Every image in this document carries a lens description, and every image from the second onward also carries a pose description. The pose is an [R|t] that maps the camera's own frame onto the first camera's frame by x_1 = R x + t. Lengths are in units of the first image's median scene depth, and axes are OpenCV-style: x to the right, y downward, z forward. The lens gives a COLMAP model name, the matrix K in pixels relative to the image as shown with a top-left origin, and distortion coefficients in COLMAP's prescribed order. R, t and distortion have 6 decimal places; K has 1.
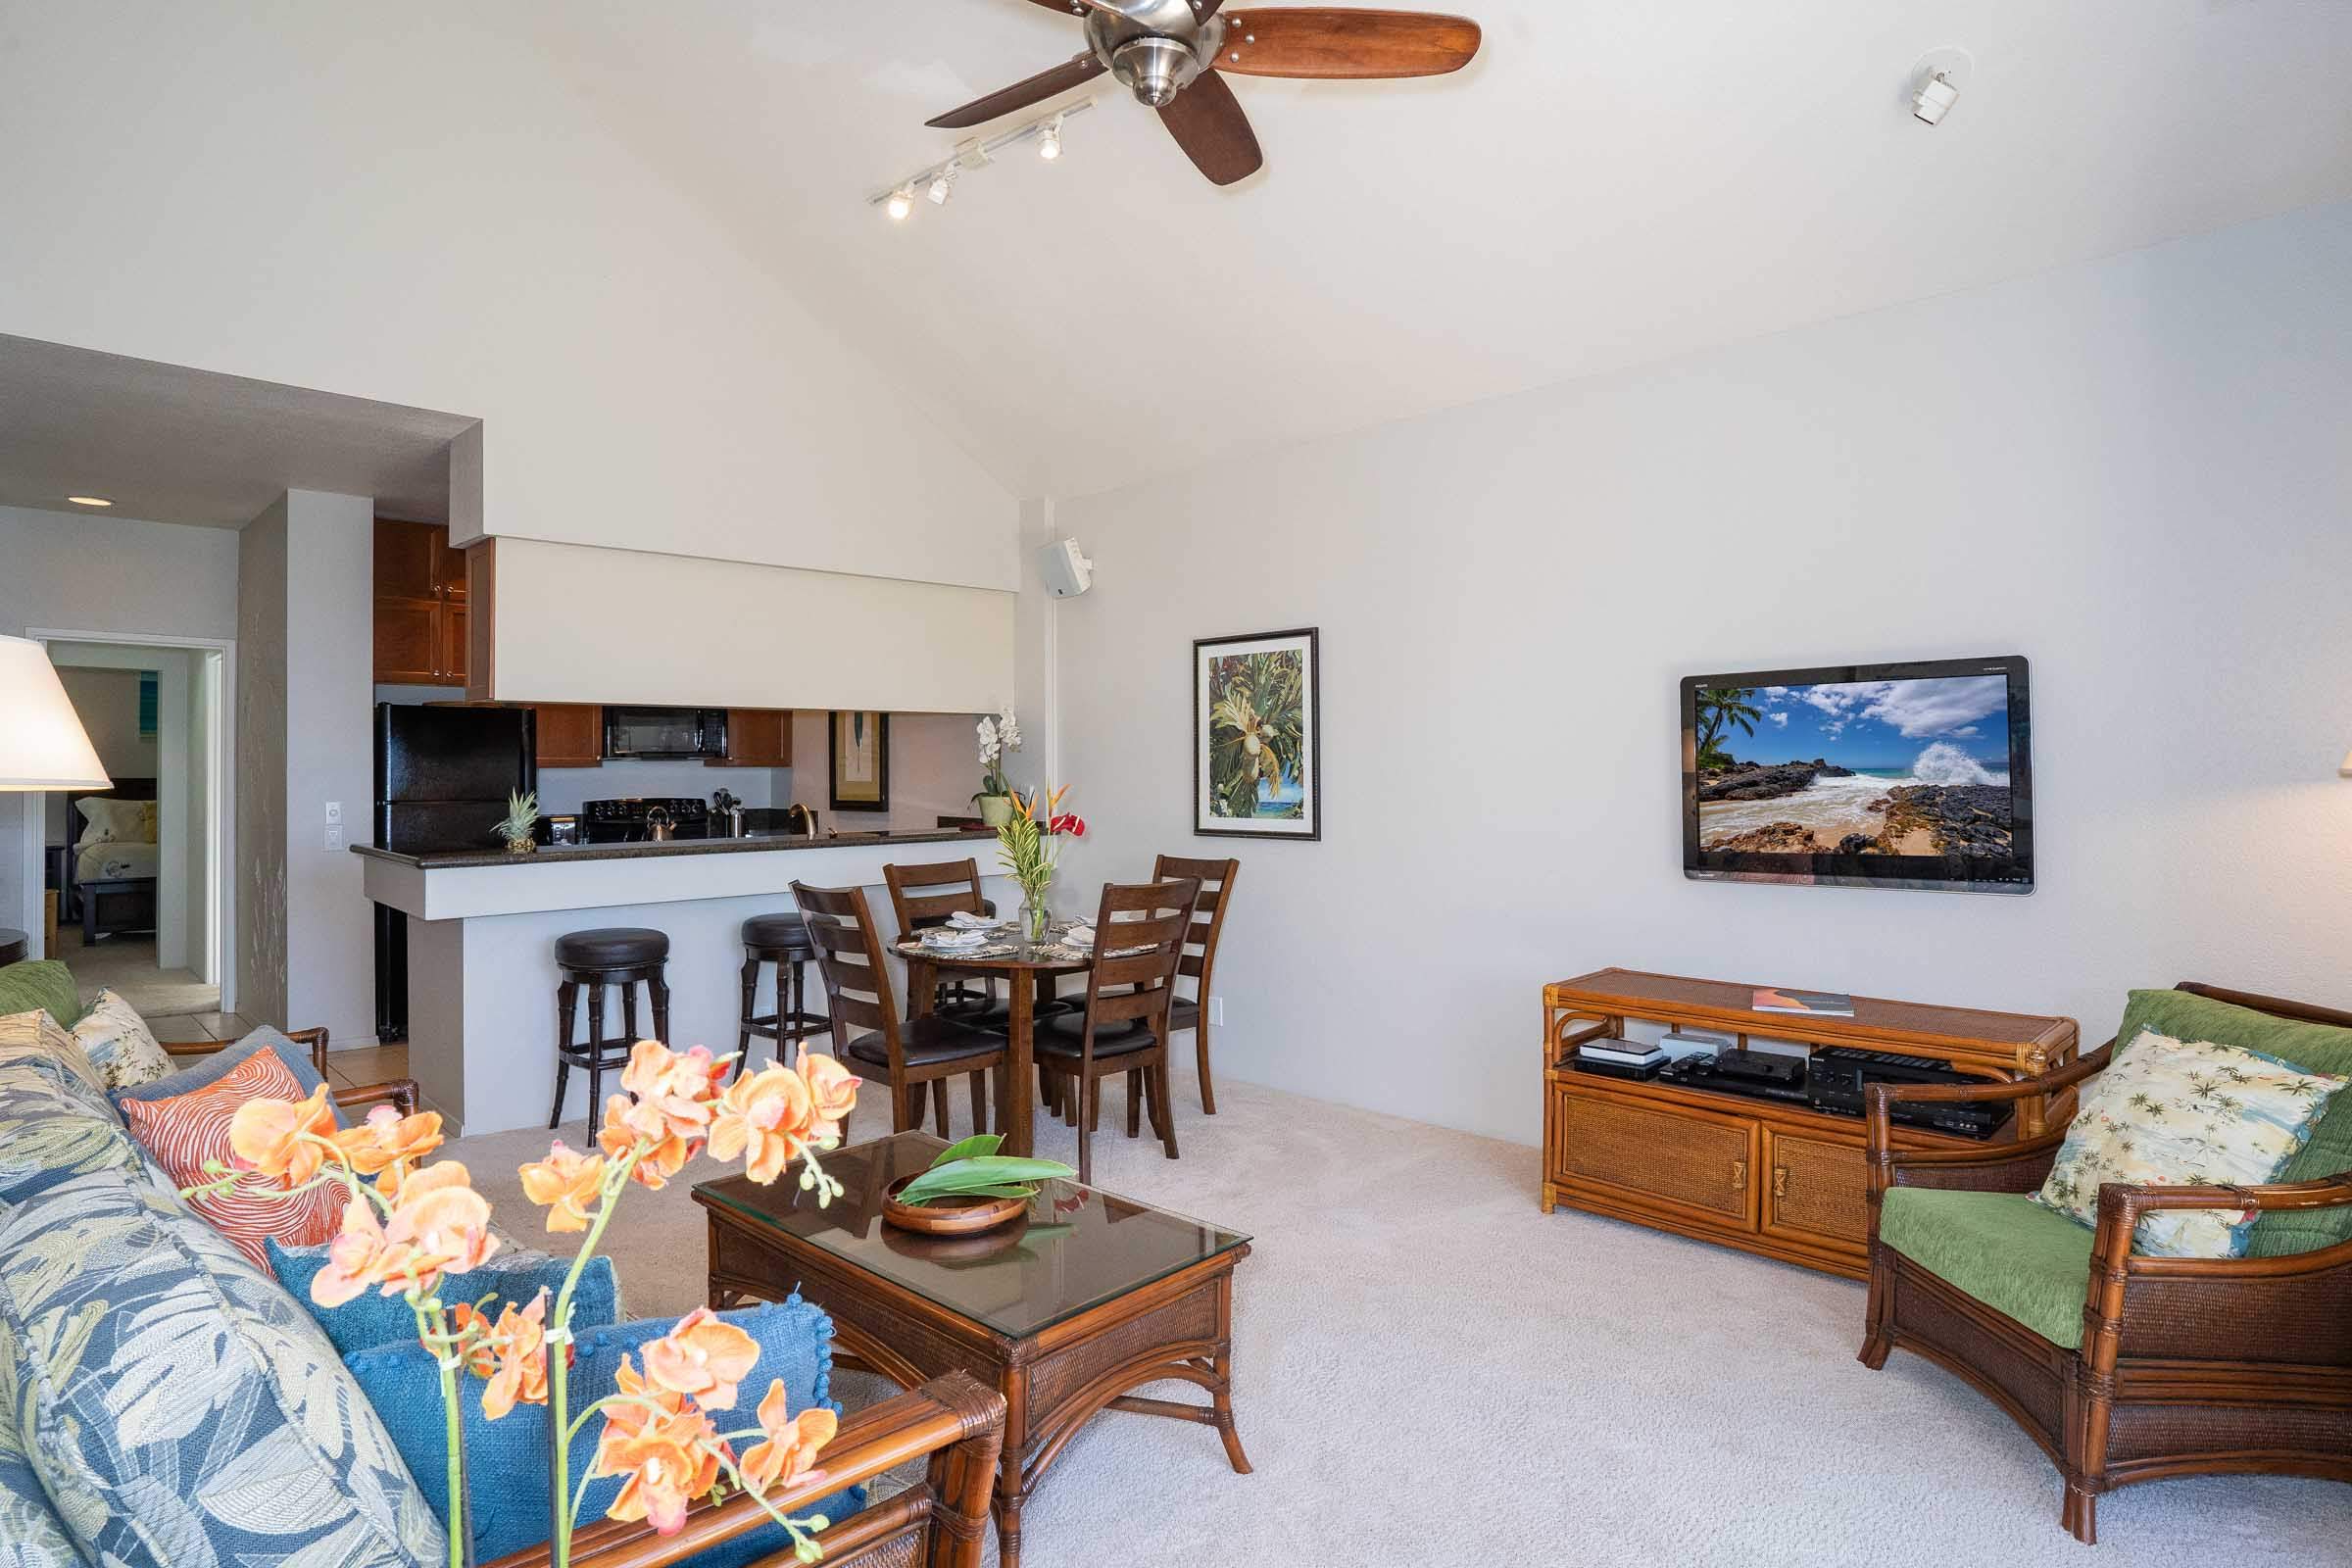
lens RADIAL K [[1273.3, 0, 1164.6], [0, 1273.3, 743.1], [0, 0, 1]] dist [-0.082507, 0.038394]
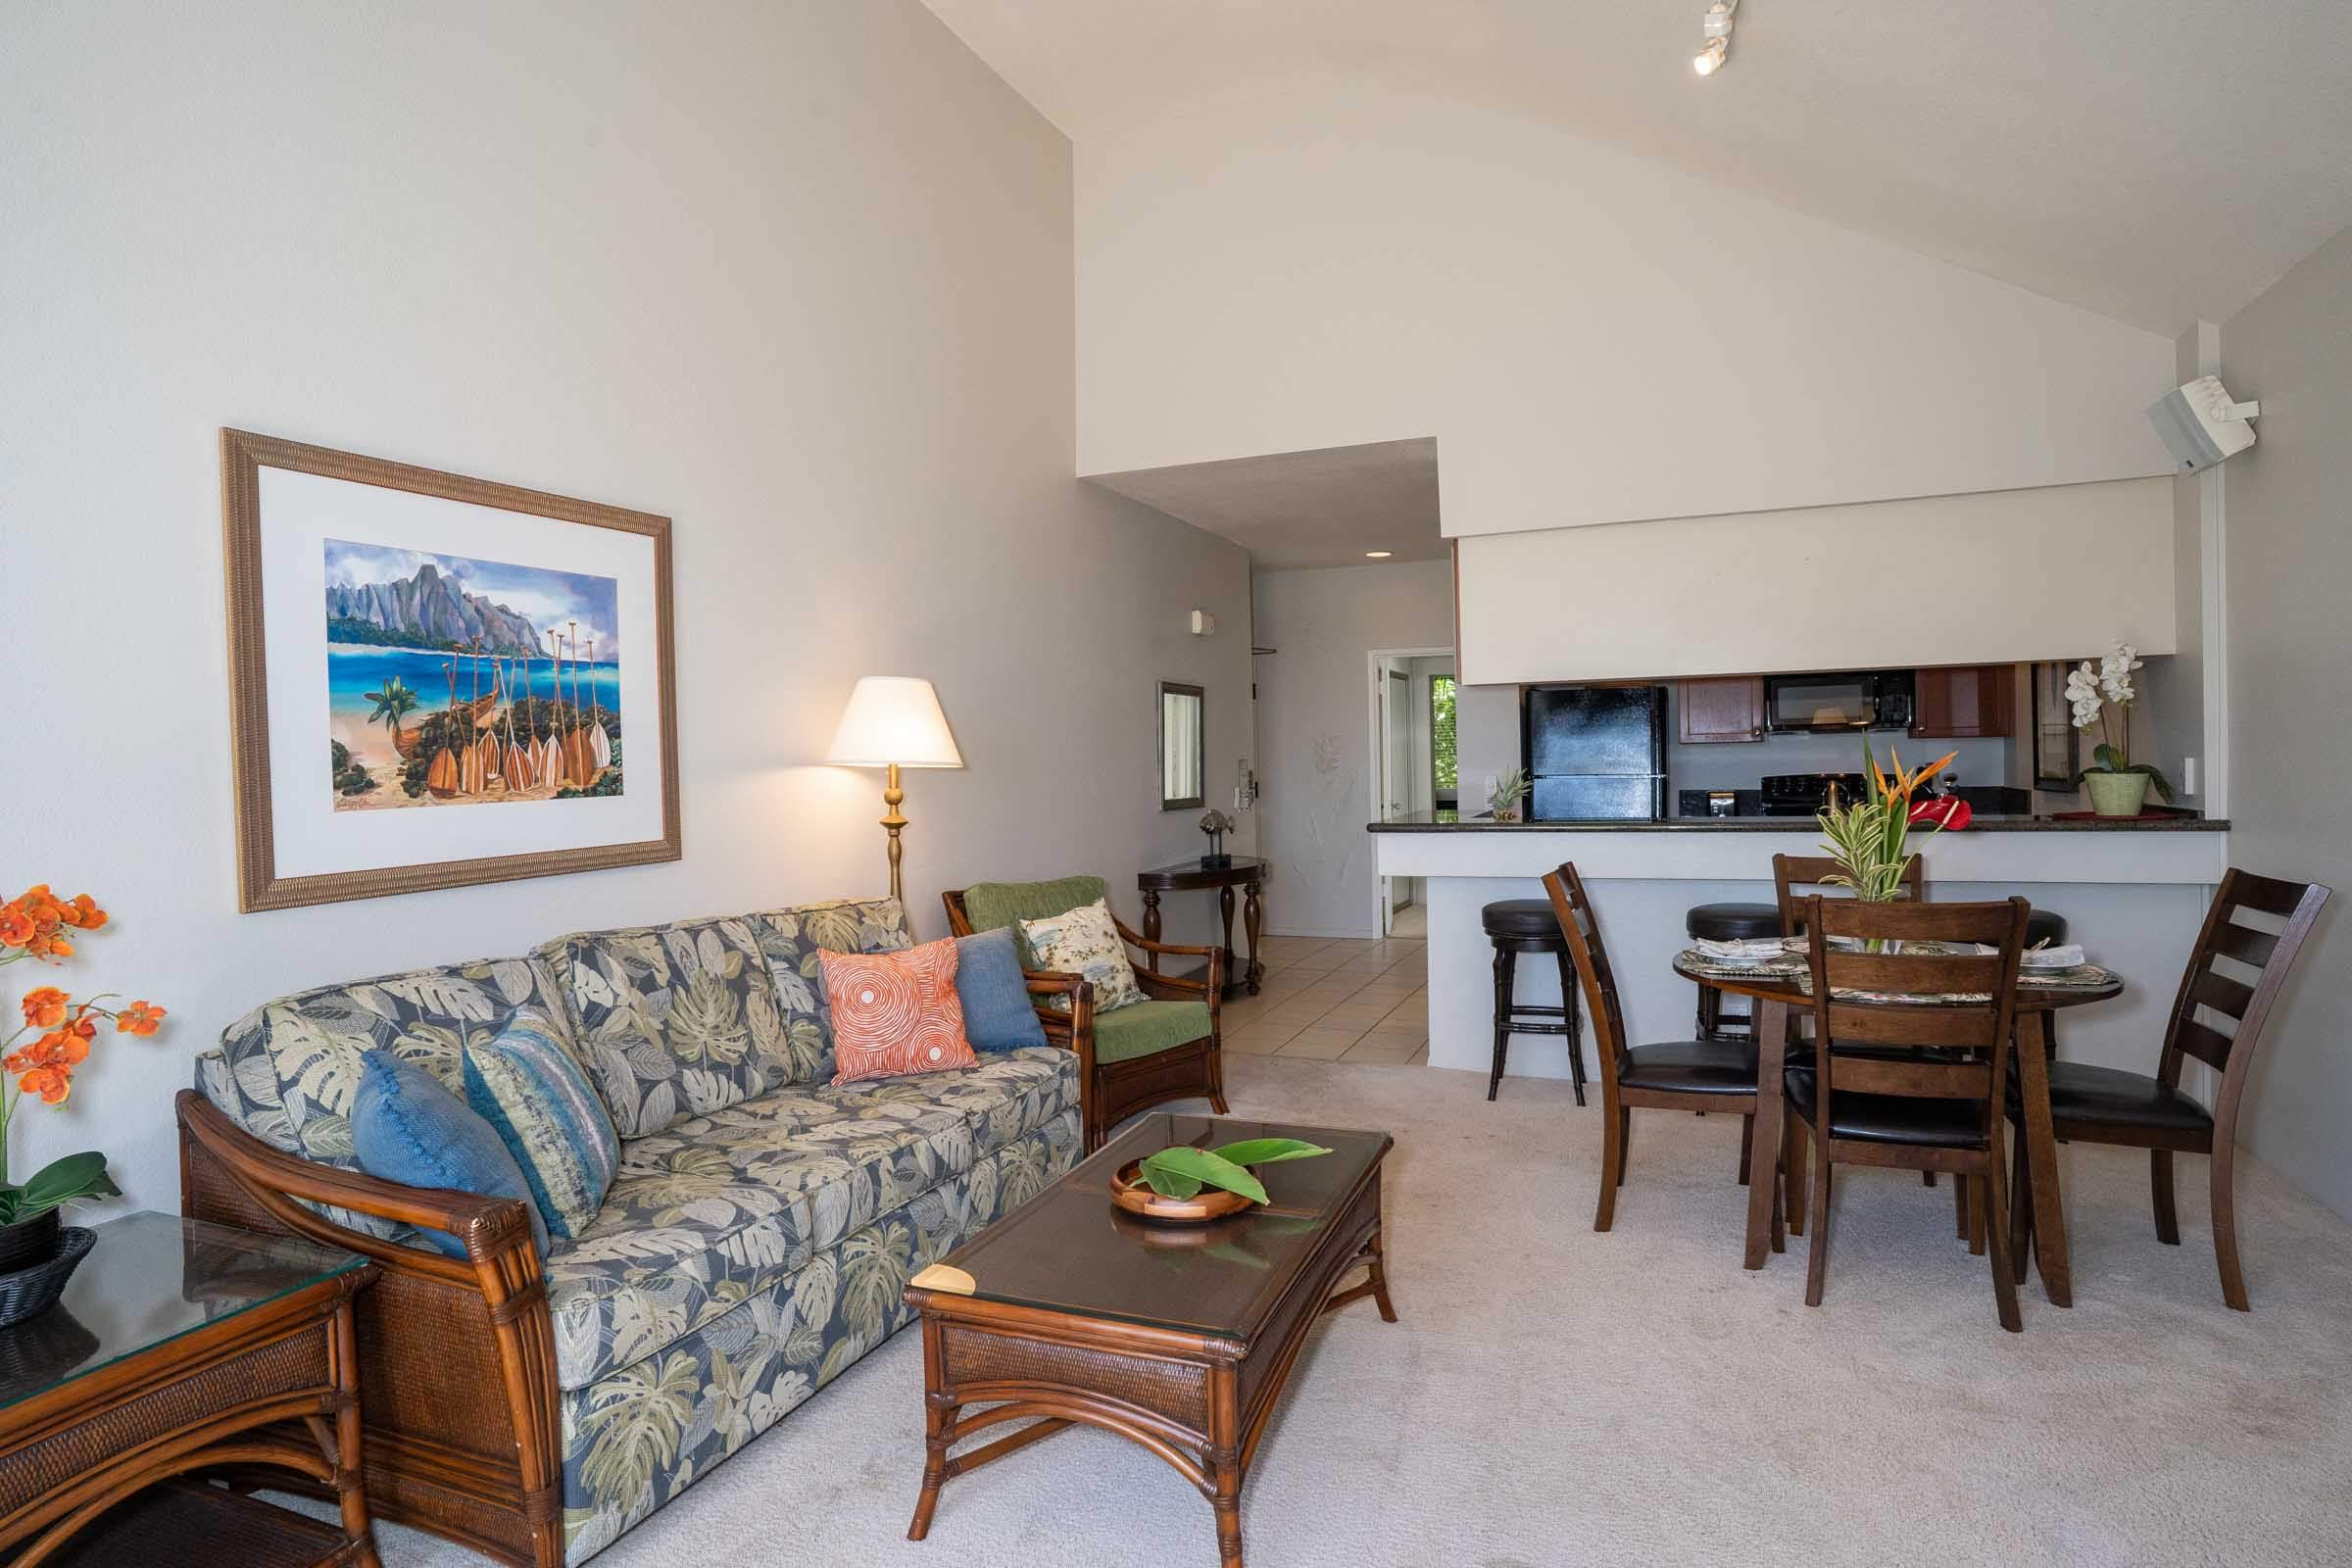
lens RADIAL K [[1253.9, 0, 1146.3], [0, 1253.9, 782.7], [0, 0, 1]] dist [-0.082904, 0.045763]
pose [[0.377763, 0.008011, -0.925868, 0.347987], [0.043706, 0.998694, 0.026473, 0.007650], [0.924870, -0.050467, 0.376919, 0.287374]]
